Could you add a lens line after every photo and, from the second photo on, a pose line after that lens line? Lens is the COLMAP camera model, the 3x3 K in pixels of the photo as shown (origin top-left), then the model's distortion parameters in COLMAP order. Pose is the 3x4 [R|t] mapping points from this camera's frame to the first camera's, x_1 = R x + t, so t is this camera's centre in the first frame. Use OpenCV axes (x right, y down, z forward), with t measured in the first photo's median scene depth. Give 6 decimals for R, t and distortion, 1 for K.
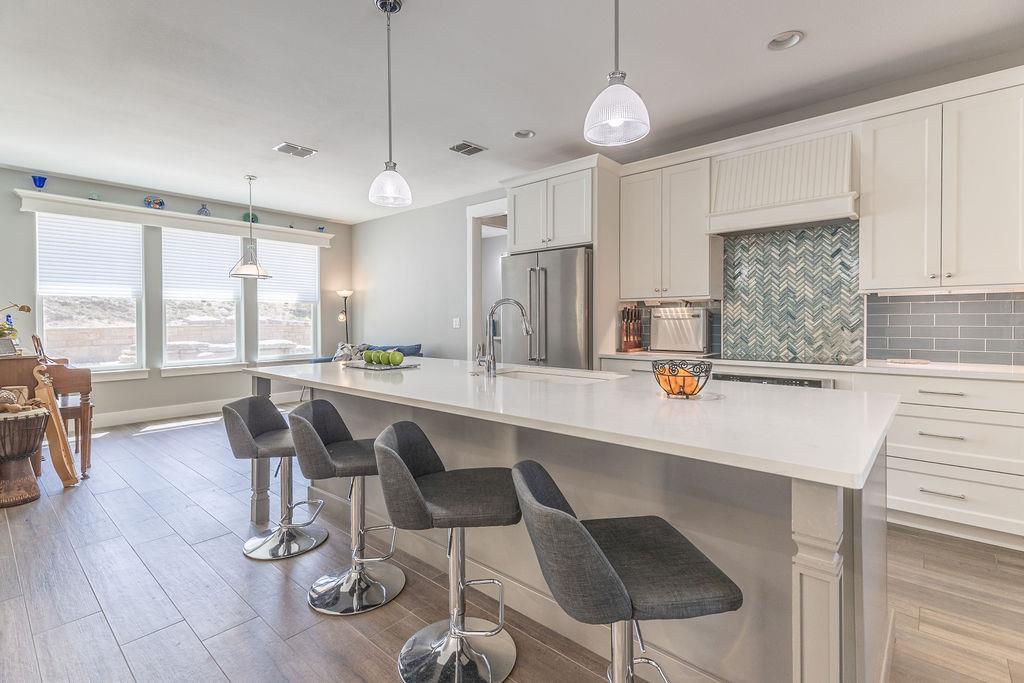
lens RADIAL K [[476.8, 0, 531.3], [0, 476.8, 321.4], [0, 0, 1]] dist [0.016463, 0.000612]
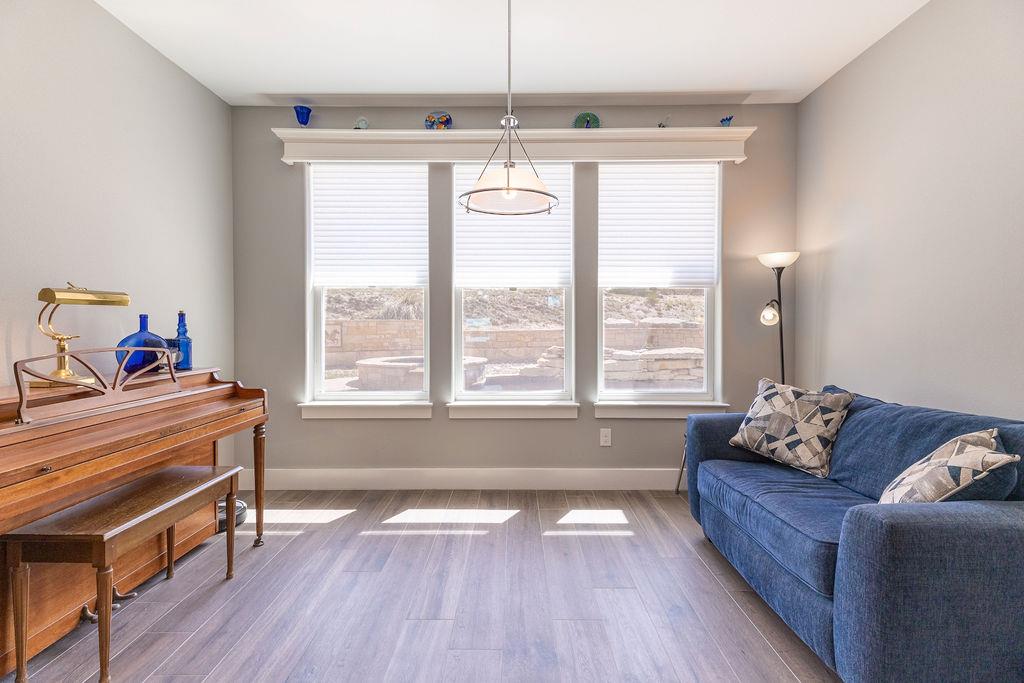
lens RADIAL K [[493.2, 0, 512.6], [0, 493.2, 336.4], [0, 0, 1]] dist [0.022909, 0.000102]
pose [[0.650199, 0.020700, -0.759482, -0.226650], [-0.002950, 0.999690, 0.024721, -0.000114], [0.759758, -0.013834, 0.650058, 0.583630]]
